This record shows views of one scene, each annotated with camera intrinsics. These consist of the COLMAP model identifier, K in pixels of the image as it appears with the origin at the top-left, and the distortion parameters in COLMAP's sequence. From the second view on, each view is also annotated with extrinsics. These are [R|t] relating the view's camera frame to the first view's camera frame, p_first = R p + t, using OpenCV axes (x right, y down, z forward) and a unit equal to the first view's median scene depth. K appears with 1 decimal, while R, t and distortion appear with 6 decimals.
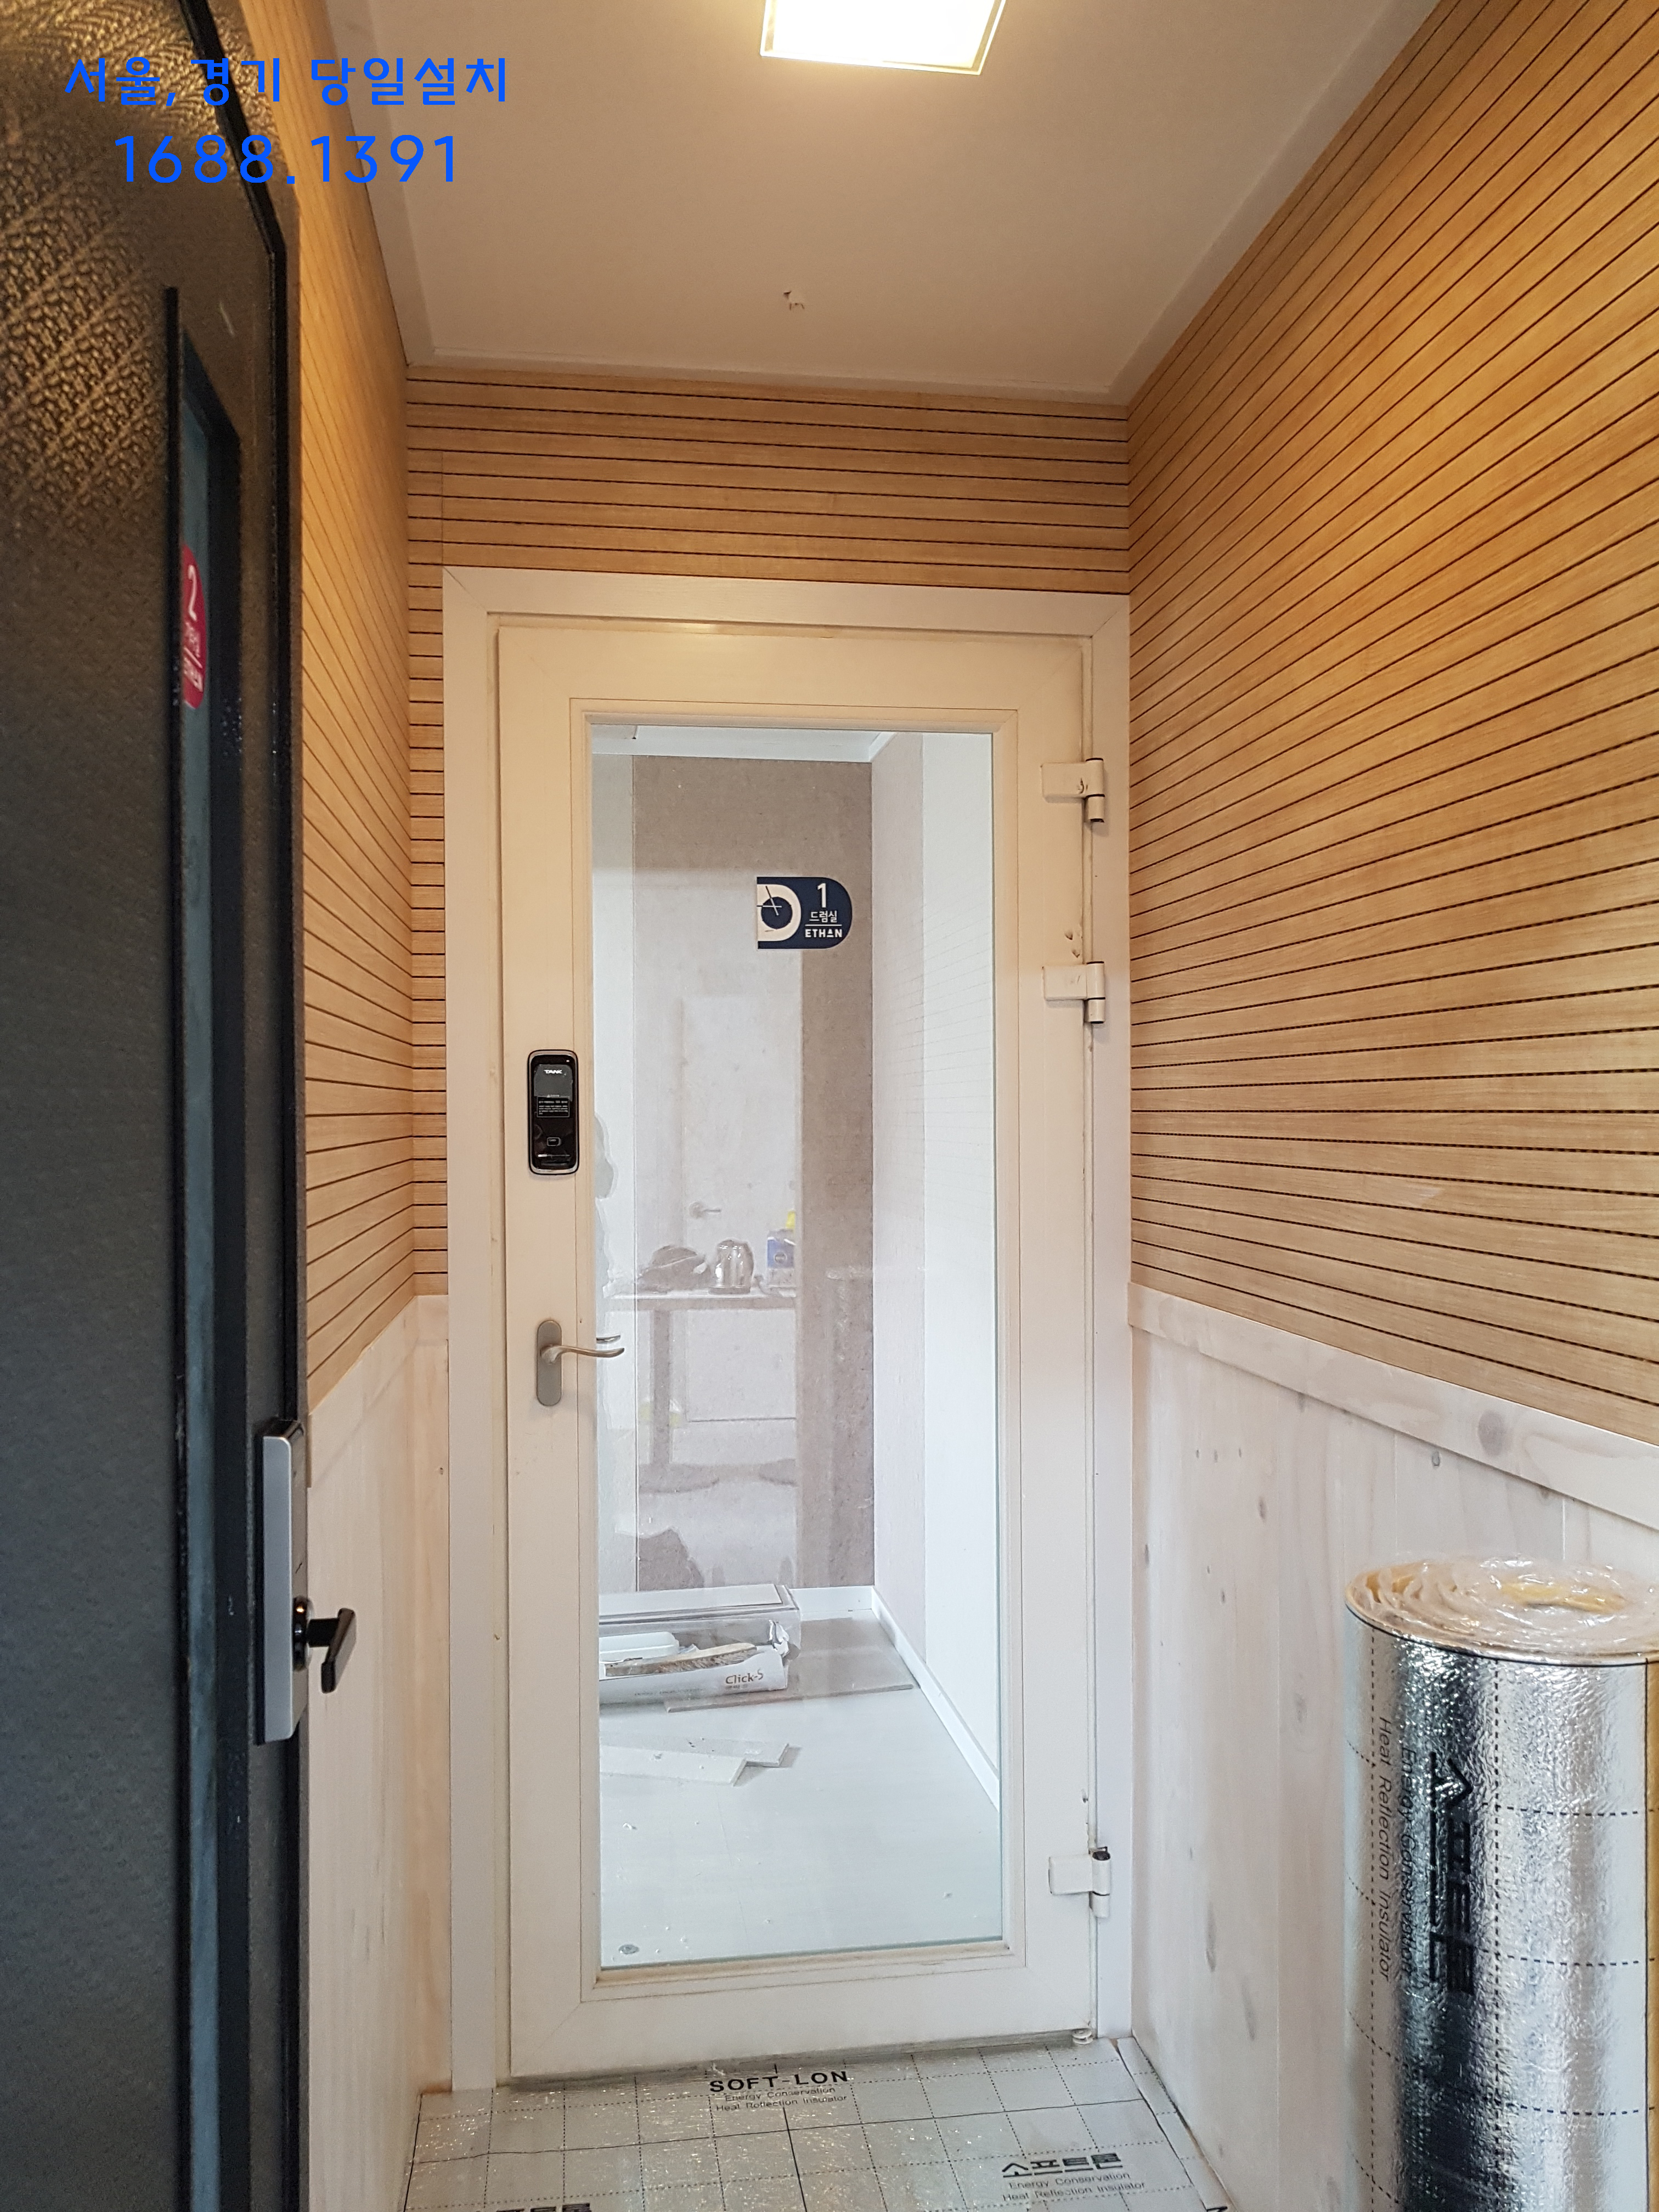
lens RADIAL K [[1795.6, 0, 827.0], [0, 1795.6, 1148.5], [0, 0, 1]] dist [0.027737, -0.008448]
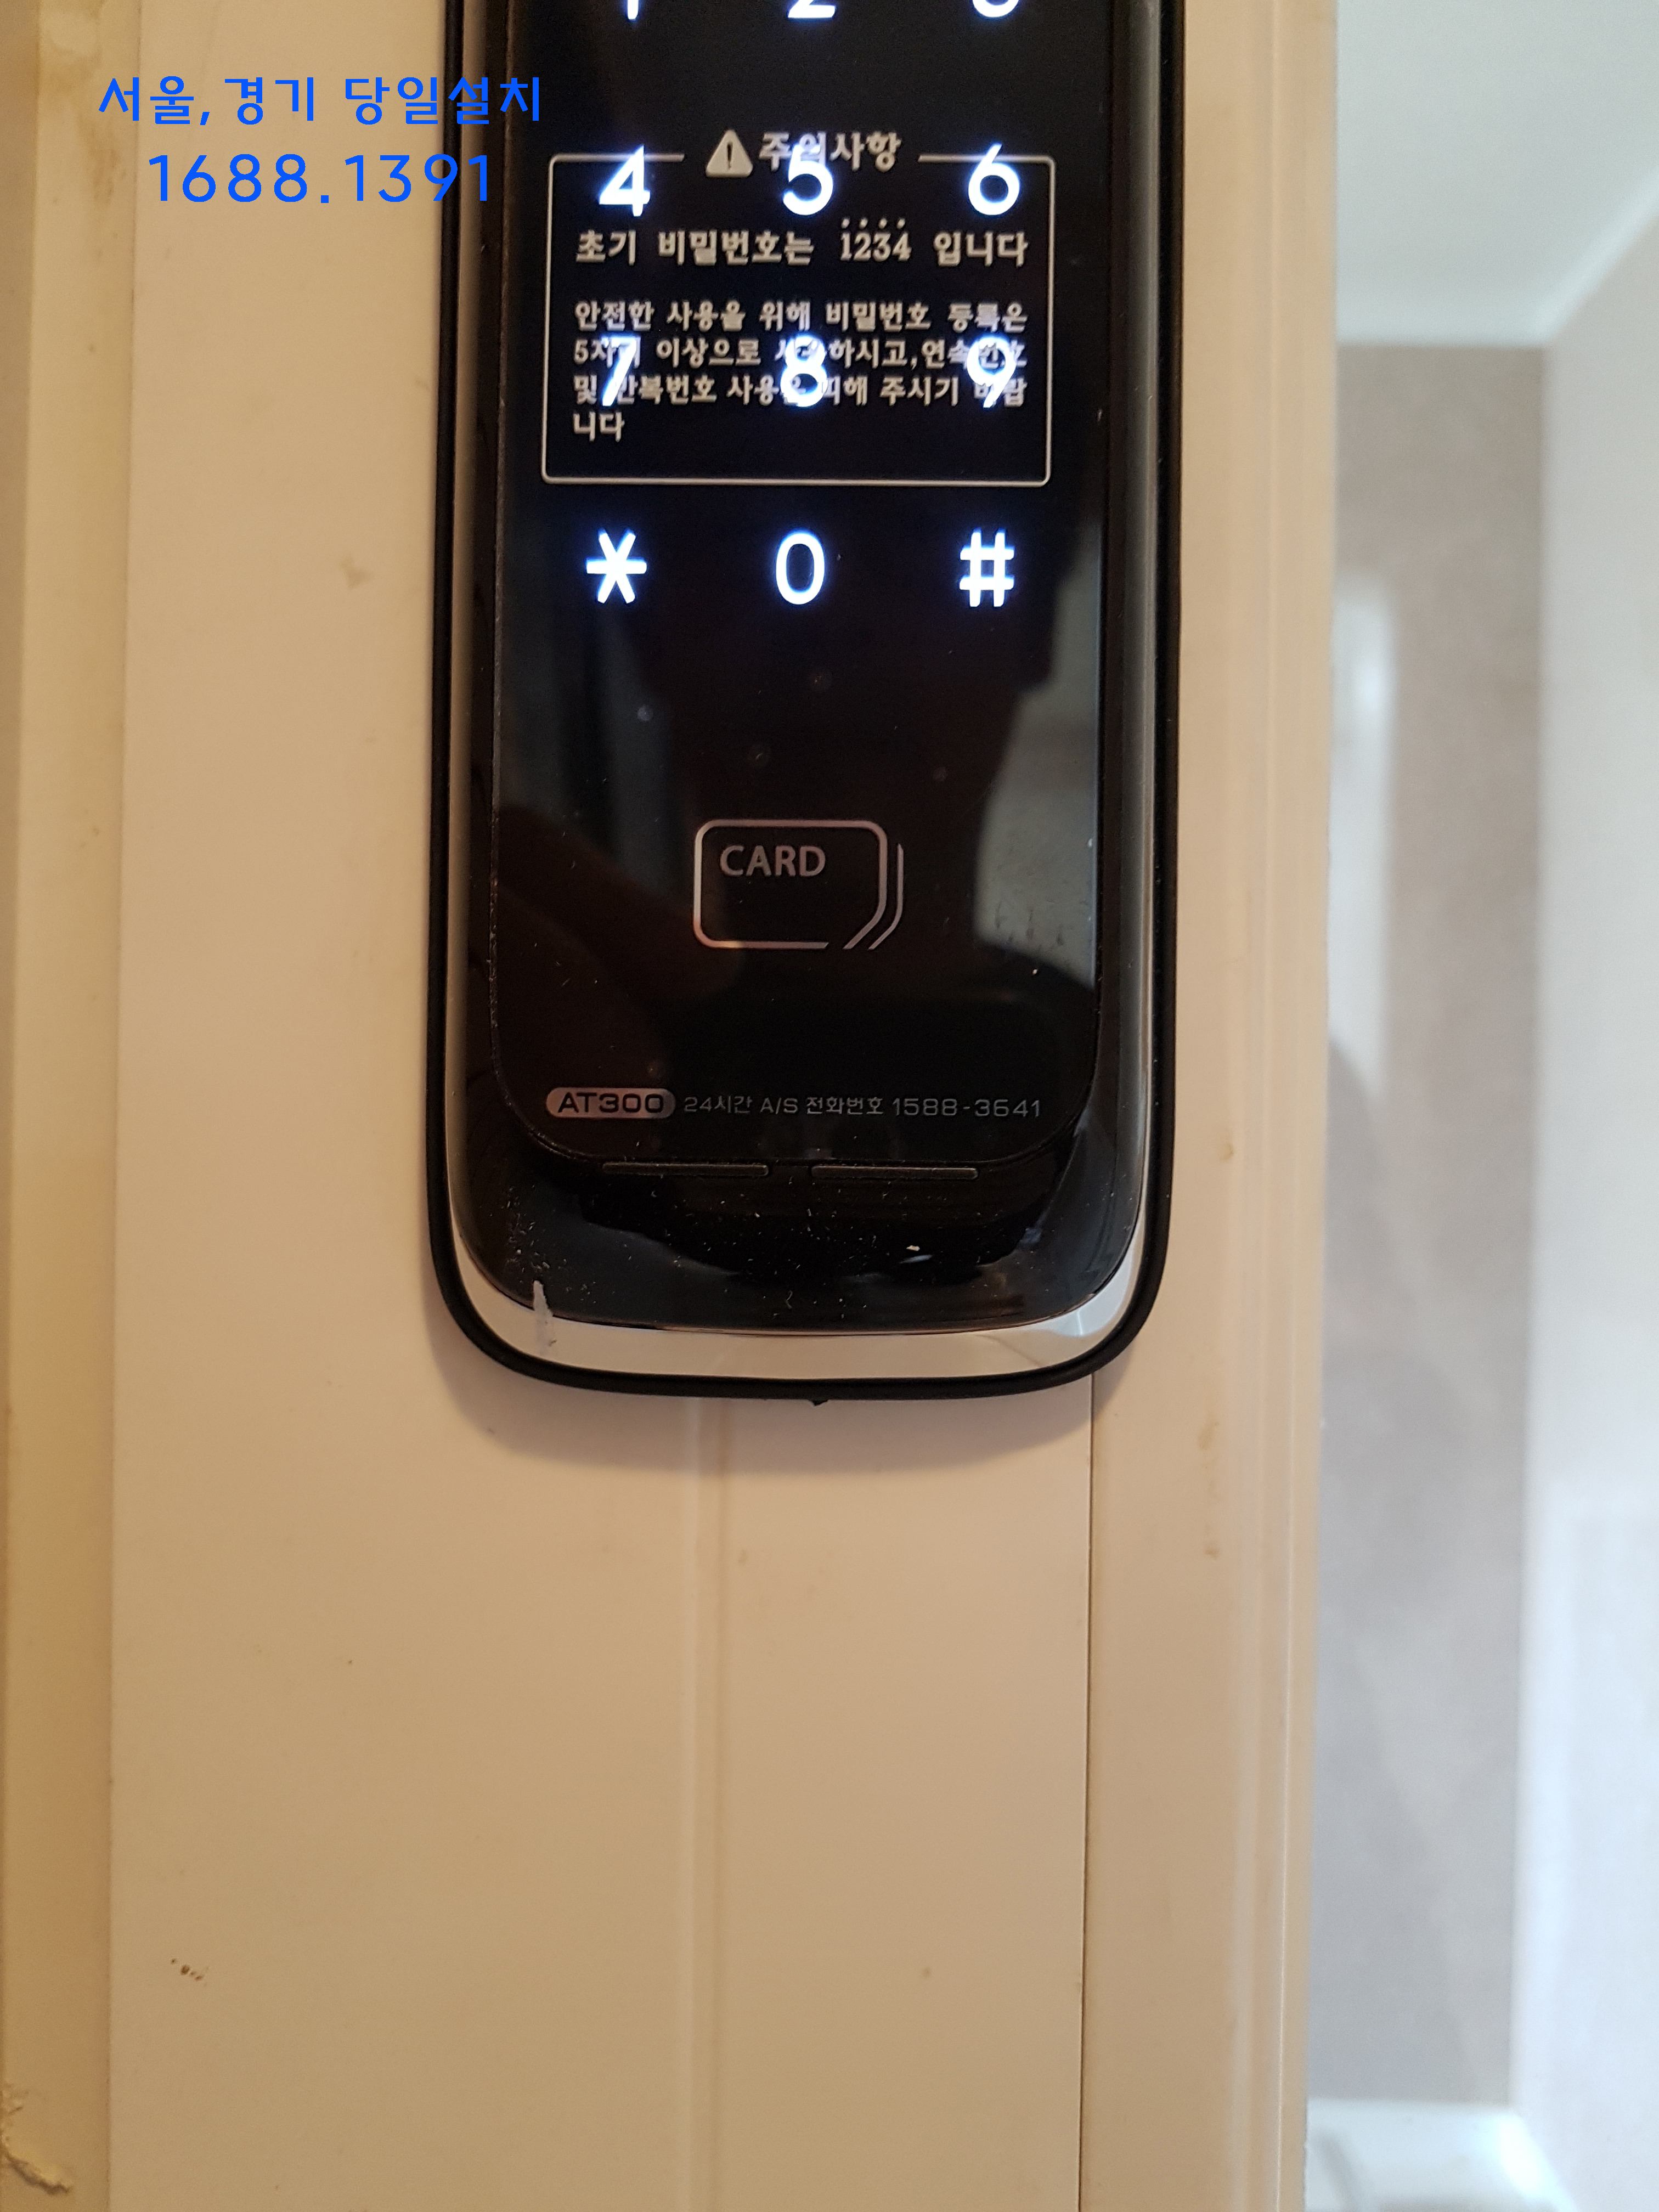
lens RADIAL K [[1866.5, 0, 829.5], [0, 1866.5, 1106.0], [0, 0, 1]] dist [-0.028736, 0.015843]
pose [[0.985853, 0.021133, -0.166272, -0.130876], [-0.025894, 0.999313, -0.026520, 0.001231], [0.165597, 0.030450, 0.985723, 0.872424]]
